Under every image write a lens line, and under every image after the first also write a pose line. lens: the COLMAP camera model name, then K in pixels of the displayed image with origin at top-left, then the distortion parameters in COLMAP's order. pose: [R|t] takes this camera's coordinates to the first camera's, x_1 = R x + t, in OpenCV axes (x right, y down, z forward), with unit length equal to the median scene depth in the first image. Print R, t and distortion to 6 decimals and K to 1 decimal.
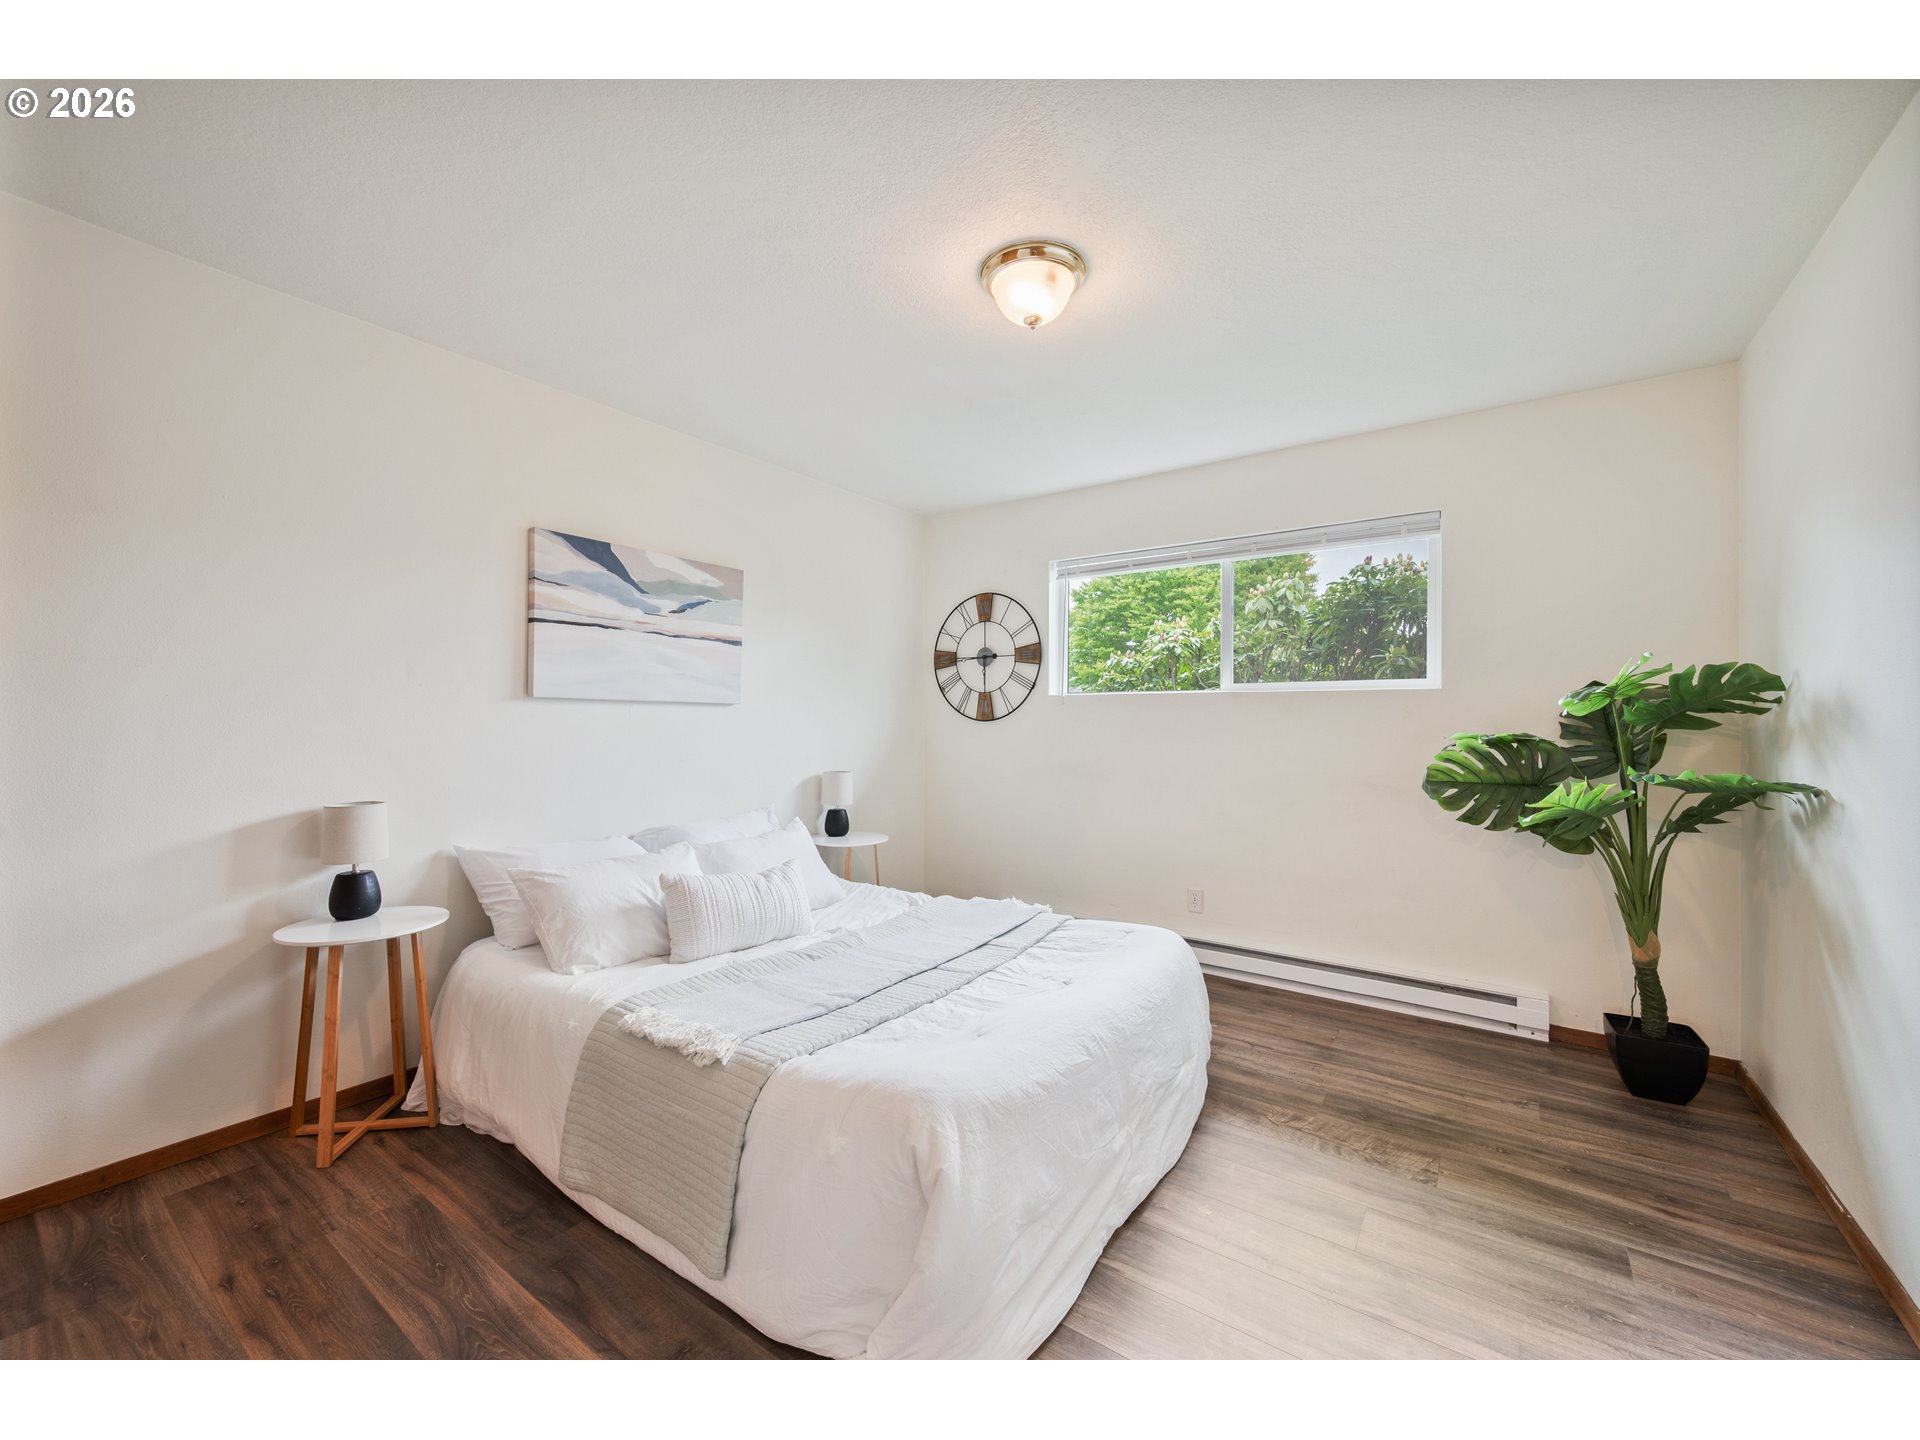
lens RADIAL K [[770.5, 0, 960.0], [0, 770.5, 720.0], [0, 0, 1]] dist [-0.001897, -0.000026]
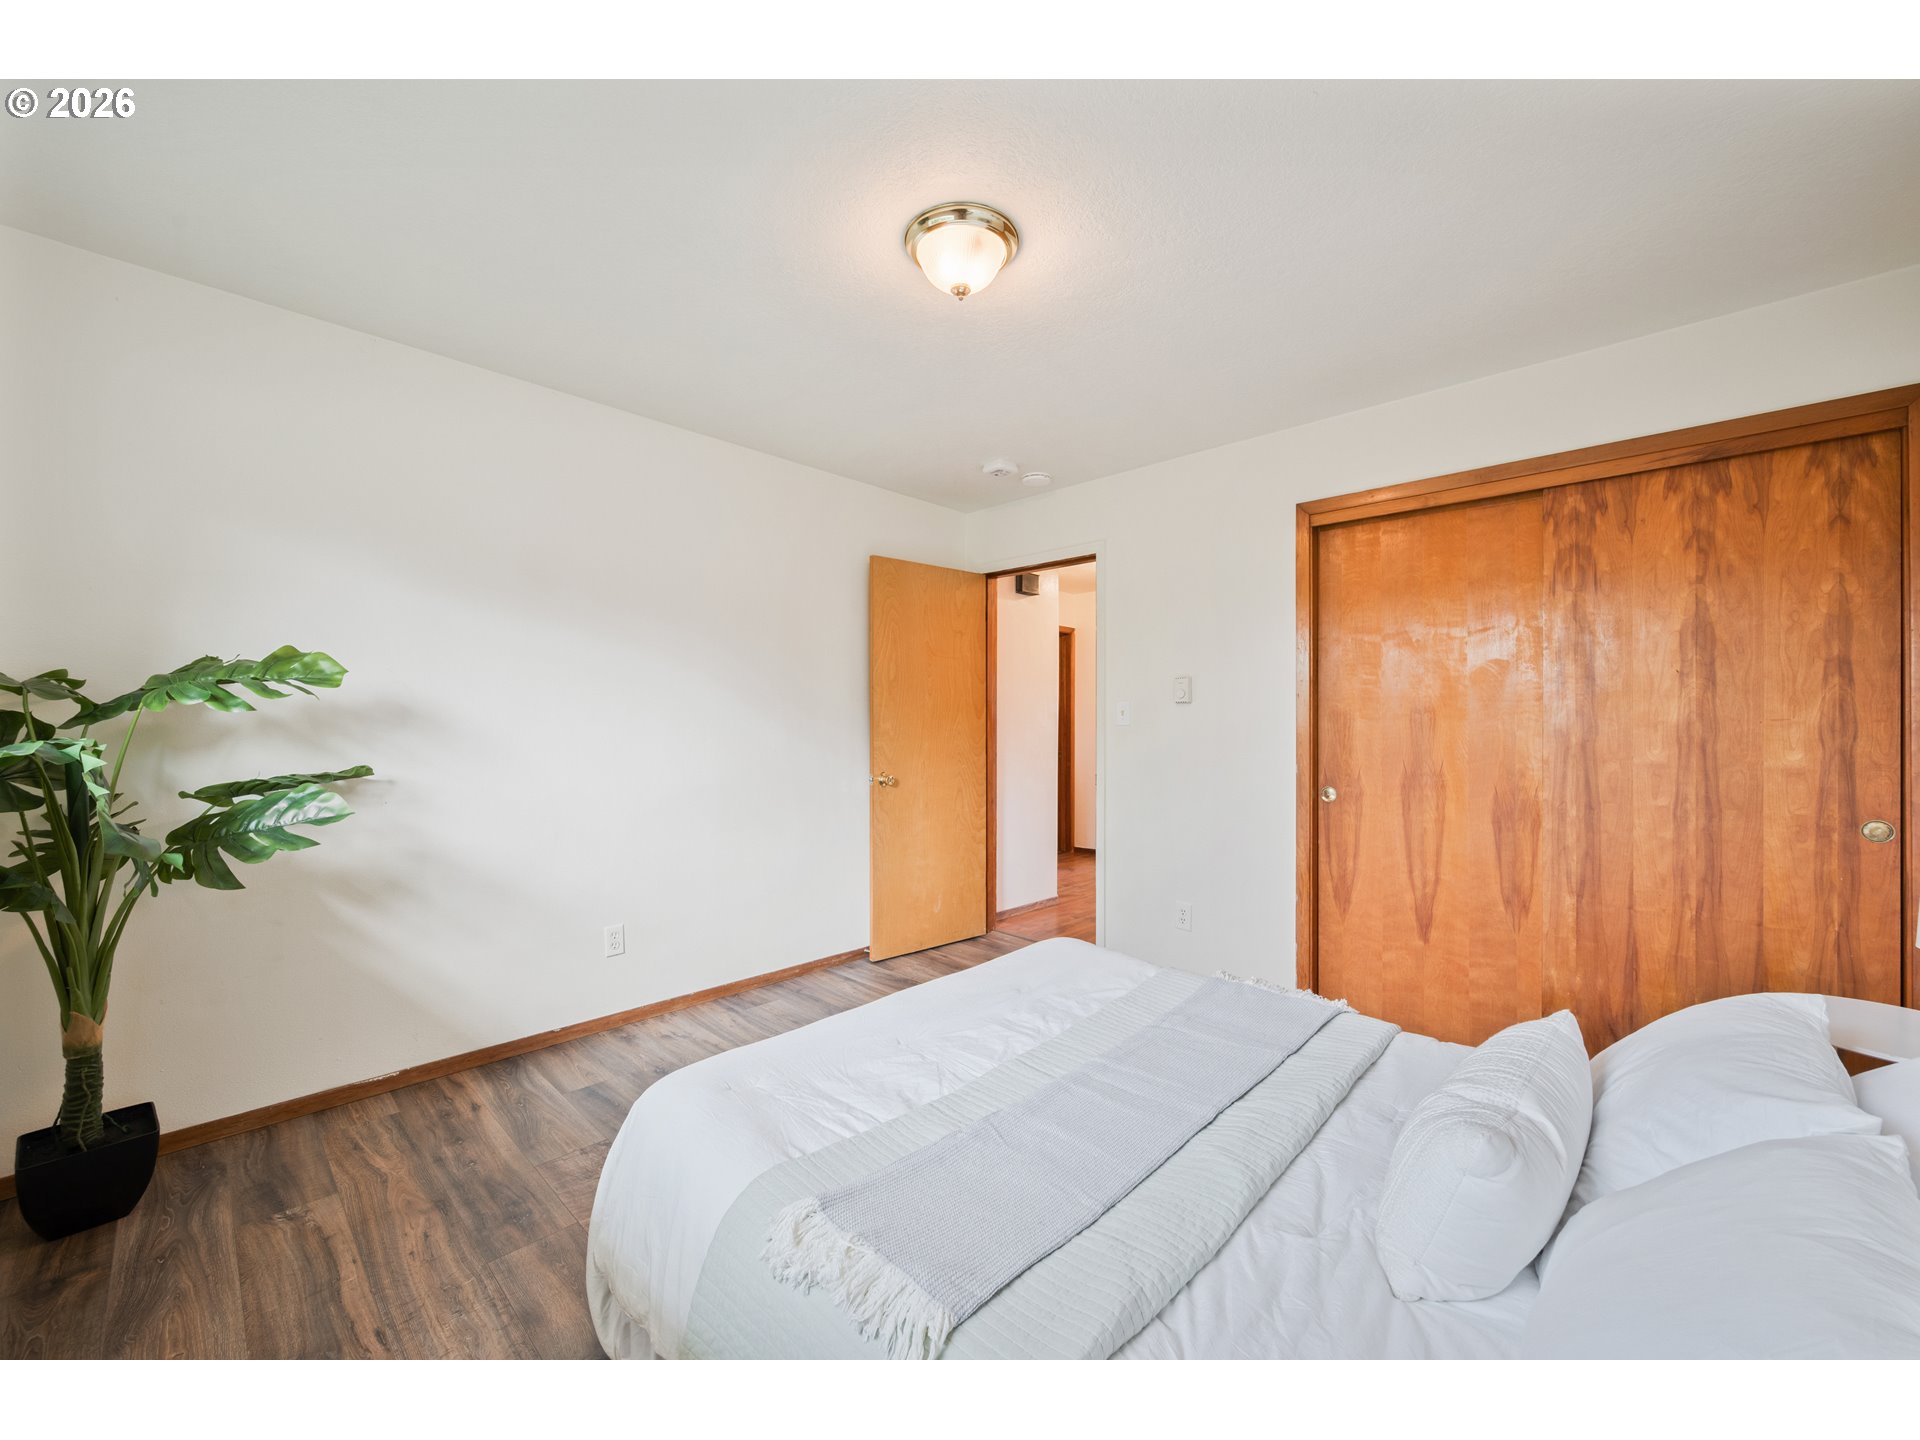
lens RADIAL K [[770.5, 0, 960.0], [0, 770.5, 720.0], [0, 0, 1]] dist [-0.001897, -0.000026]
pose [[-0.986413, -0.003788, 0.164240, -0.048827], [-0.002072, 0.999942, 0.010616, -0.006635], [-0.164271, 0.010131, -0.986363, 1.615390]]
